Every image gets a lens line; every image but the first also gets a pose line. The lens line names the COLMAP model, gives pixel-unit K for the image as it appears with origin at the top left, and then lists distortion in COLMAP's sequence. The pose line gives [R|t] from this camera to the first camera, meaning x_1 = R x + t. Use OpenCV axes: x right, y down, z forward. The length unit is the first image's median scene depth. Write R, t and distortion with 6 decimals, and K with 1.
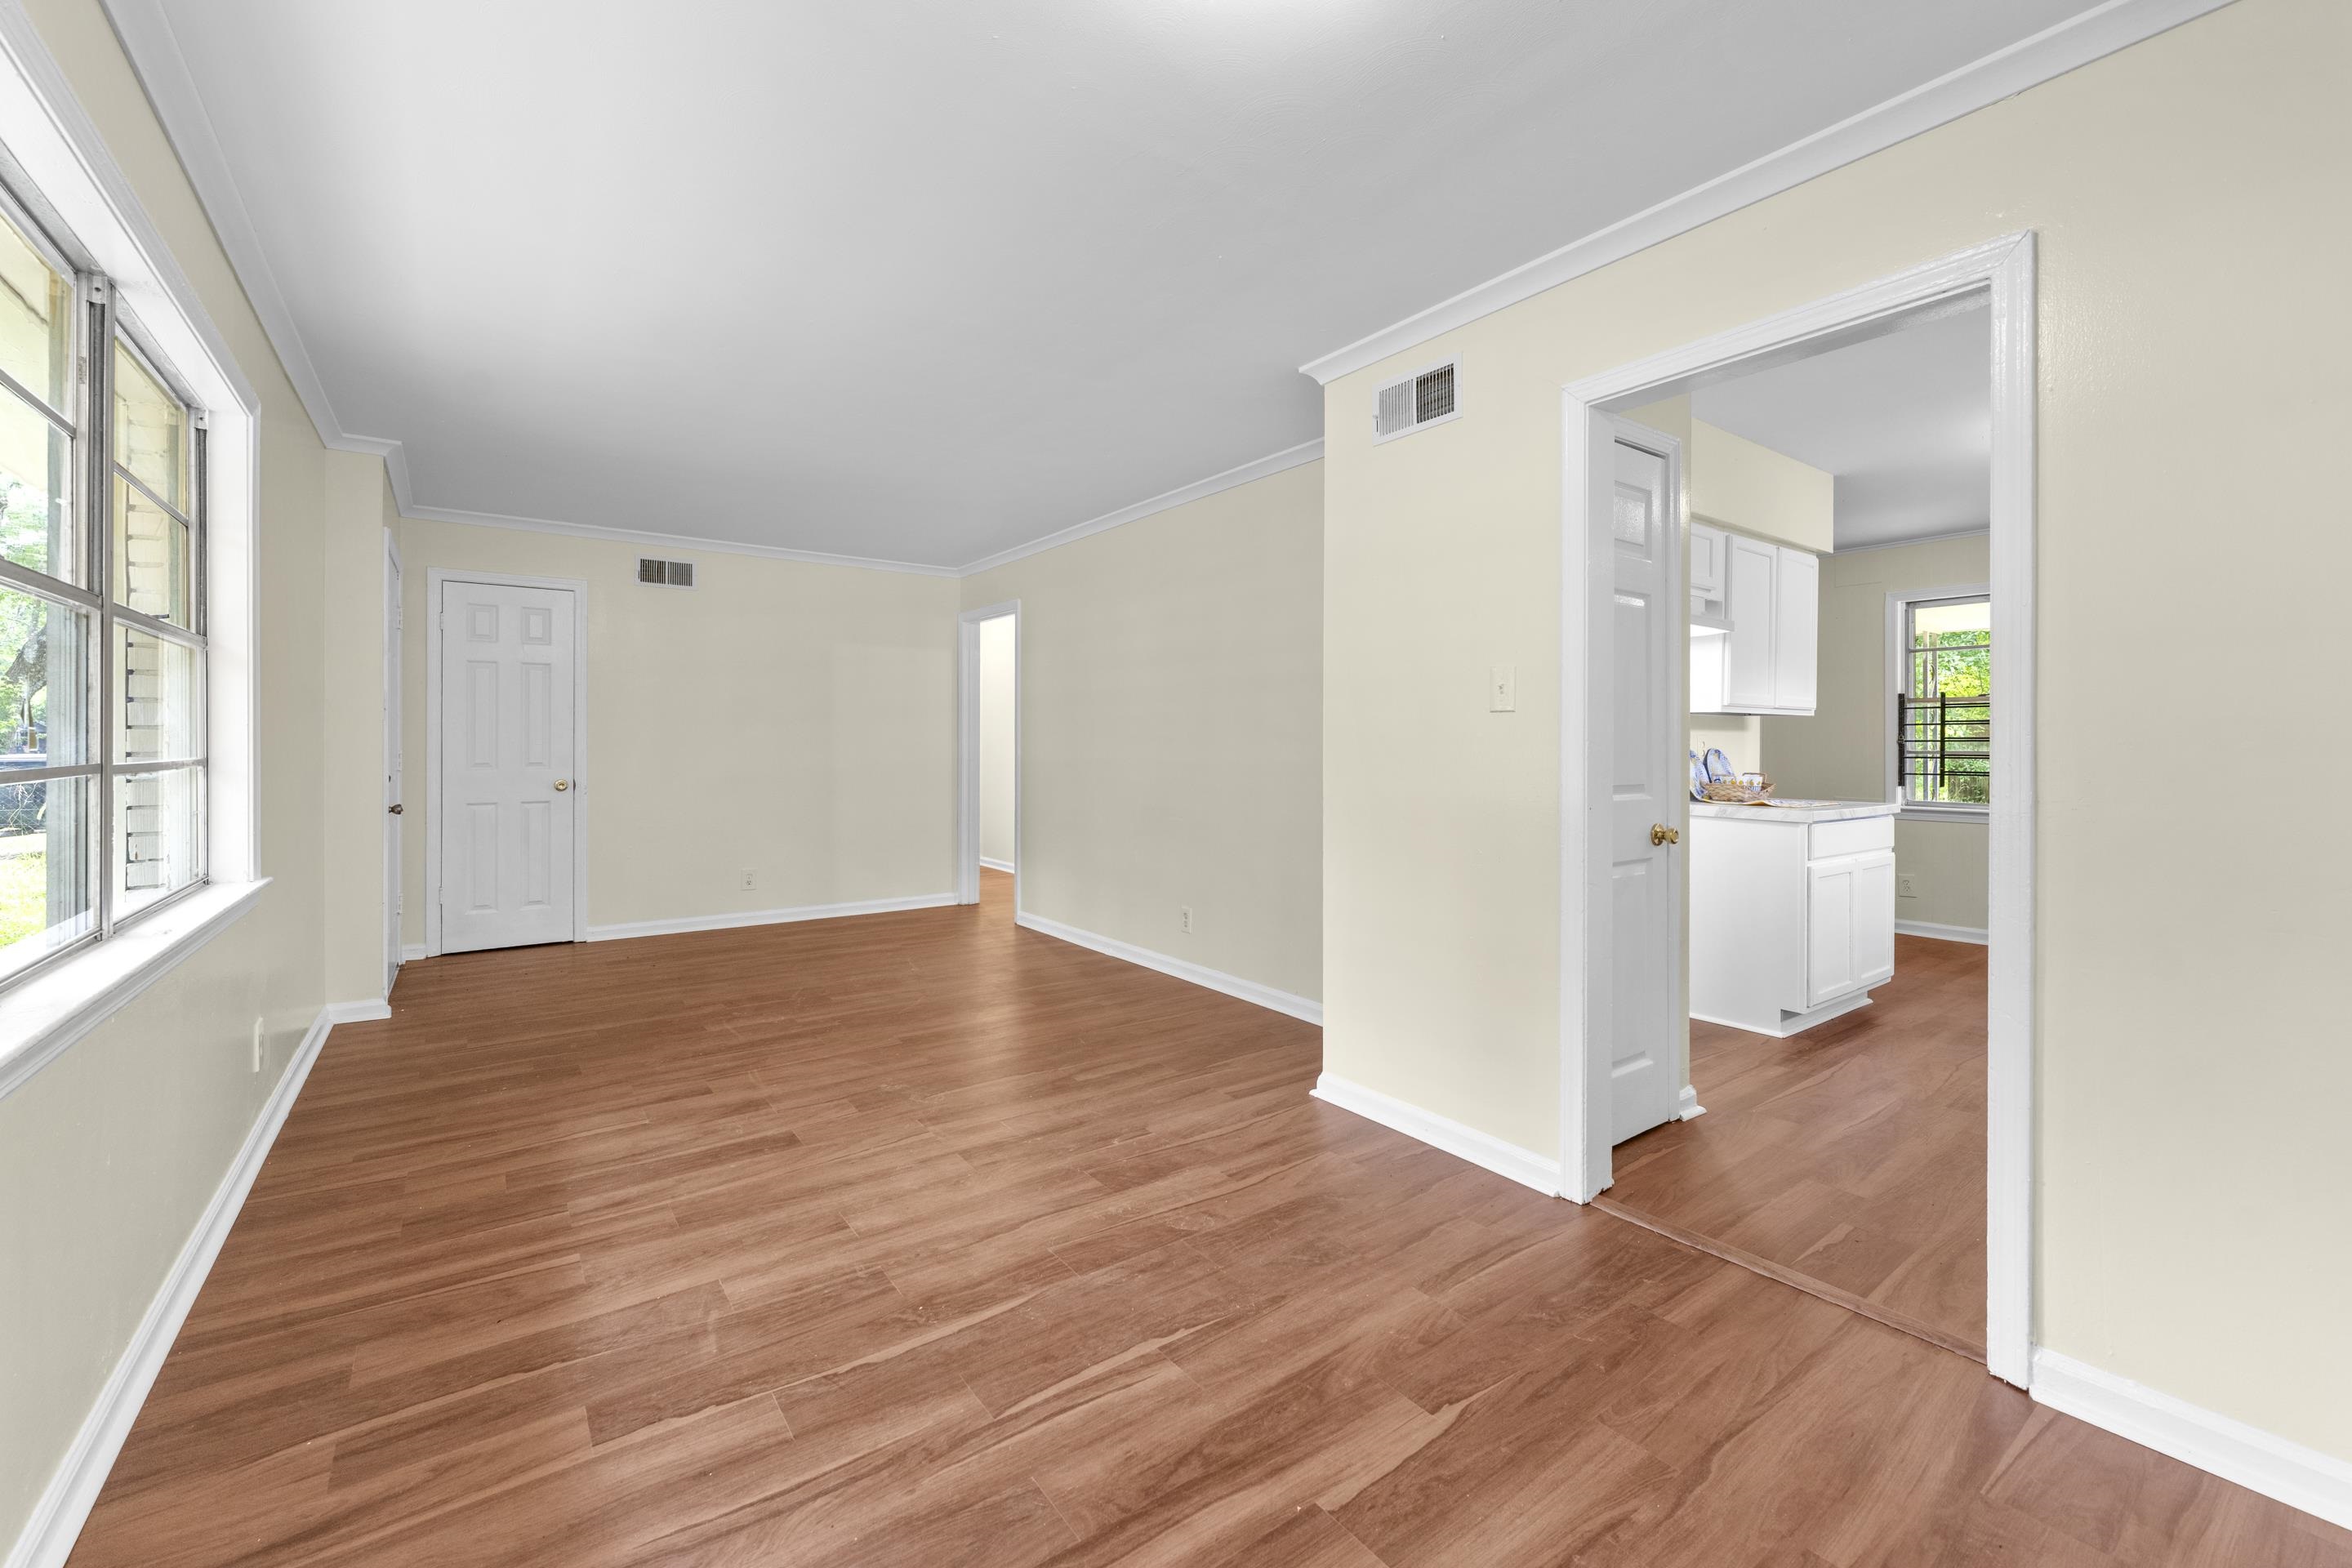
lens RADIAL K [[968.7, 0, 1181.9], [0, 968.7, 766.2], [0, 0, 1]] dist [0.000447, -0.000189]
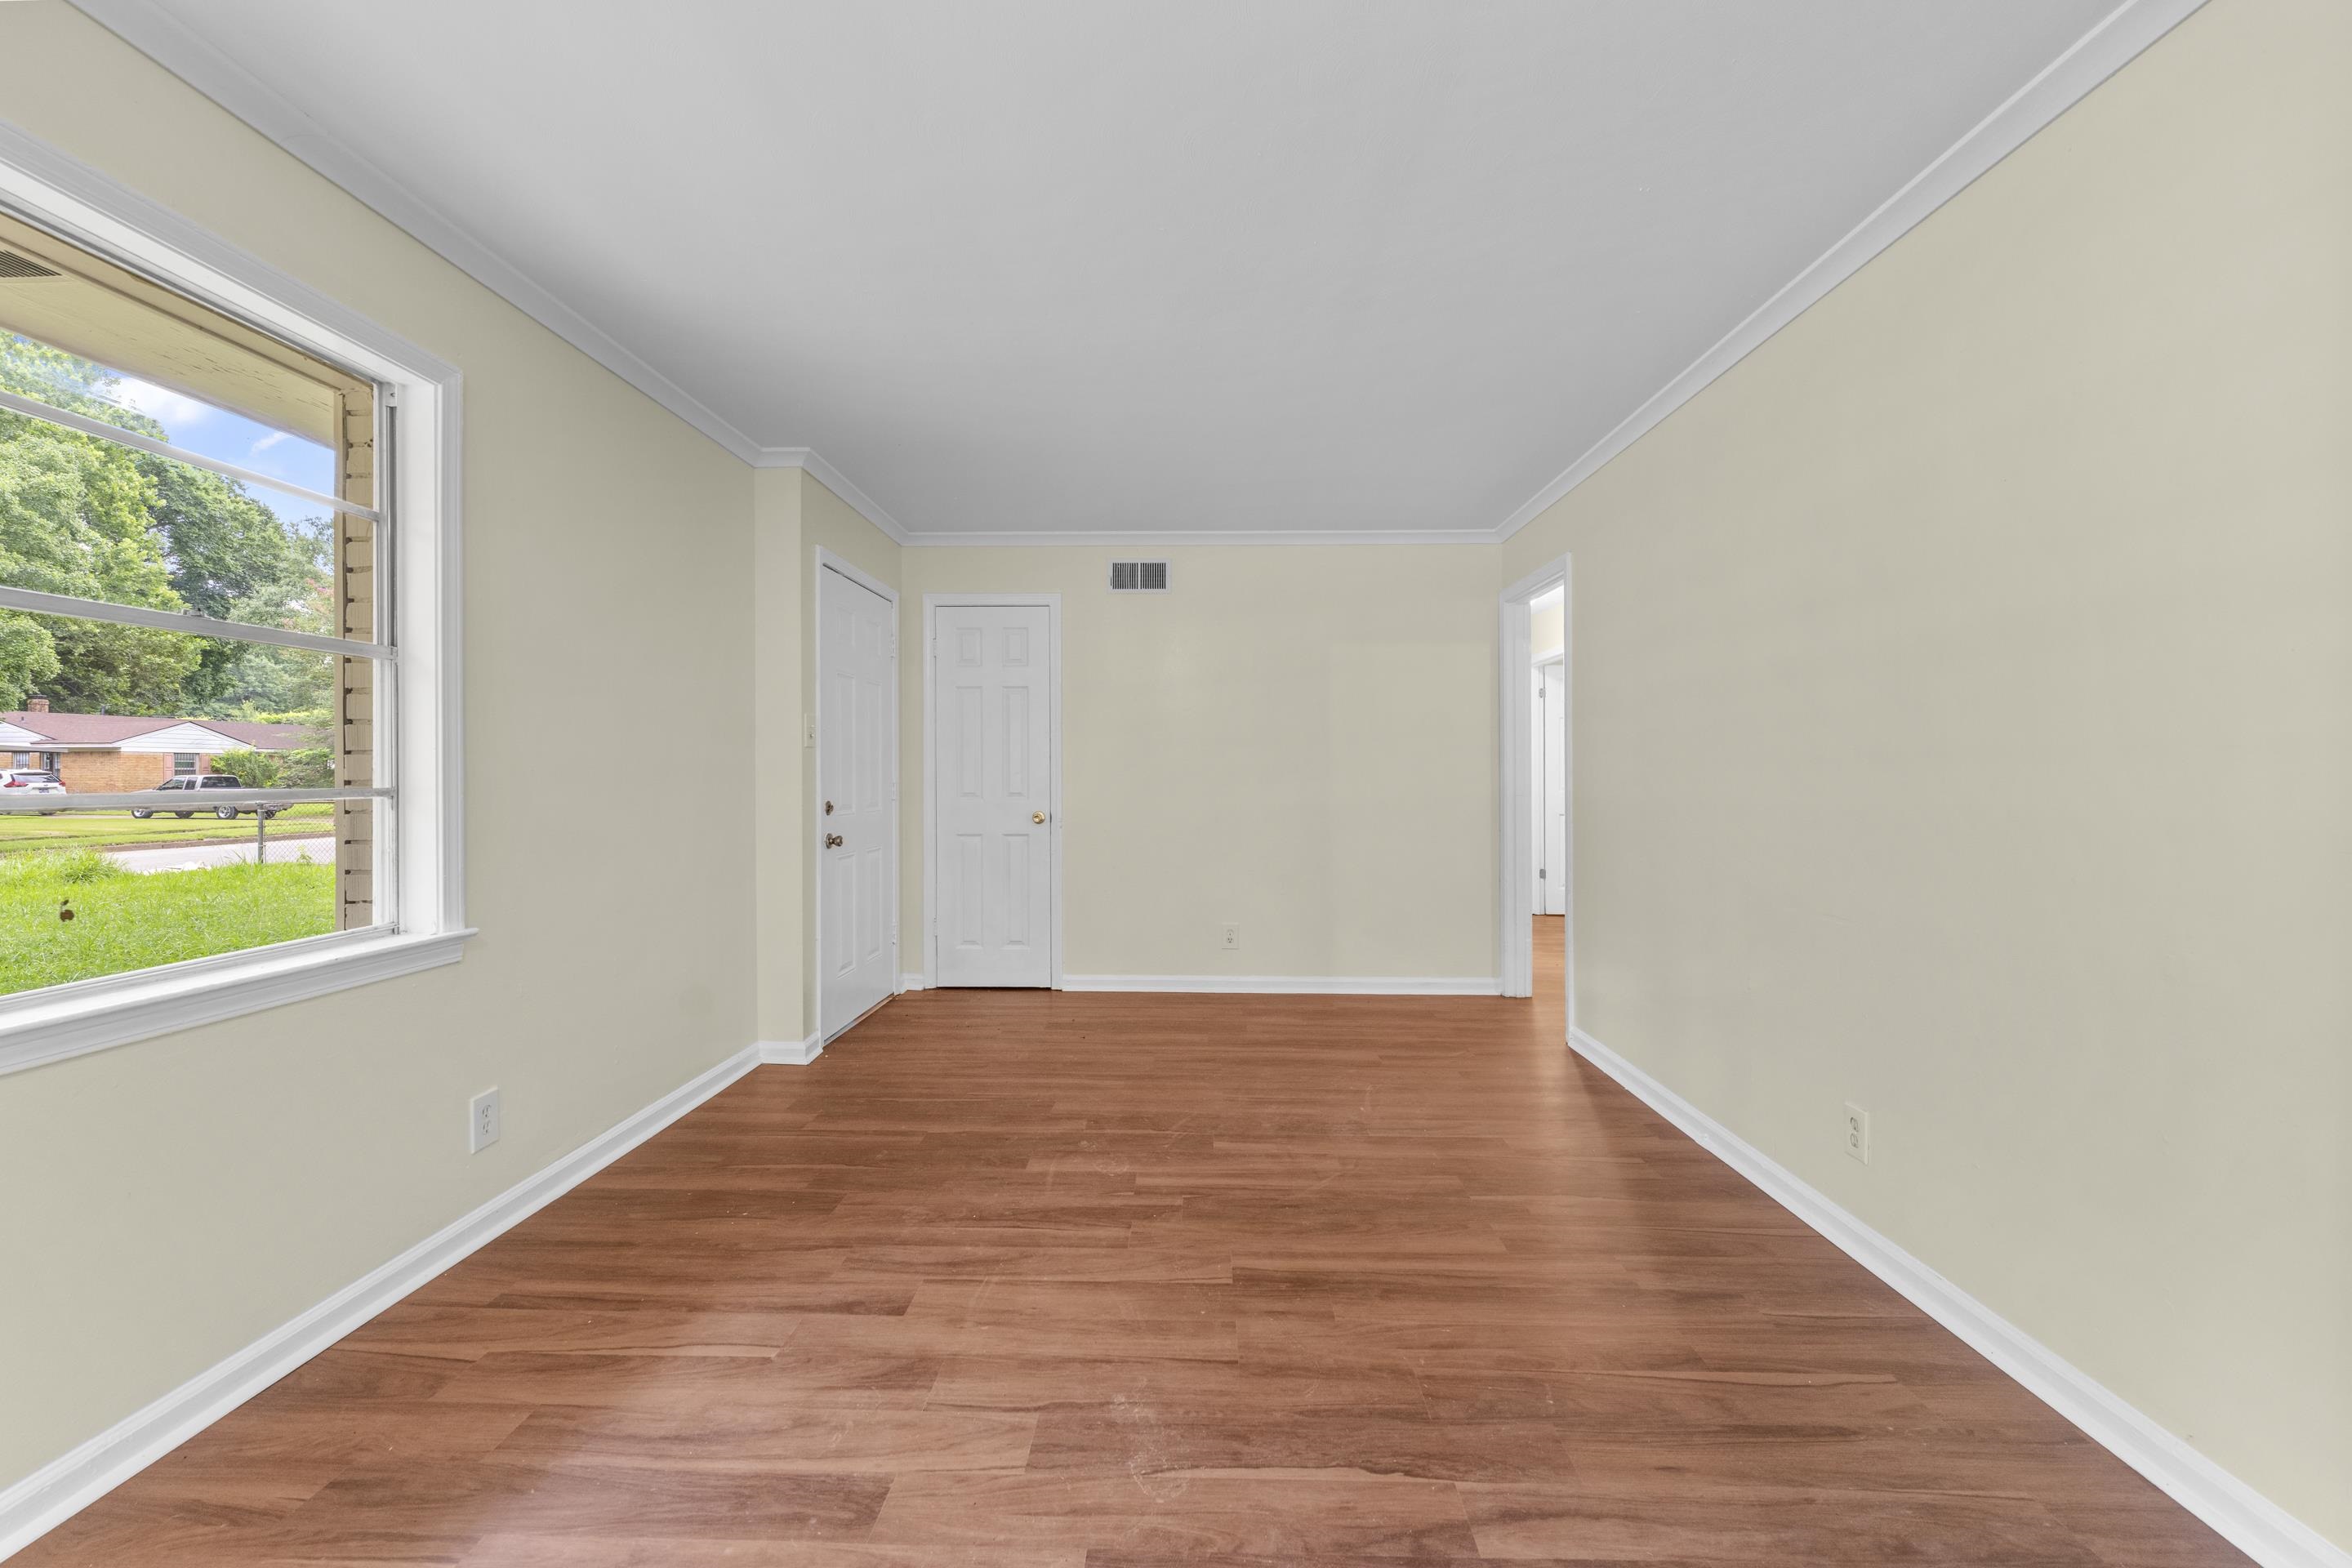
lens RADIAL K [[968.7, 0, 1181.9], [0, 968.7, 766.2], [0, 0, 1]] dist [0.000447, -0.000189]
pose [[0.786703, -0.004824, -0.617313, 0.055351], [-0.014307, 0.999558, -0.026044, -0.011112], [0.617166, 0.029321, 0.786287, 0.565854]]
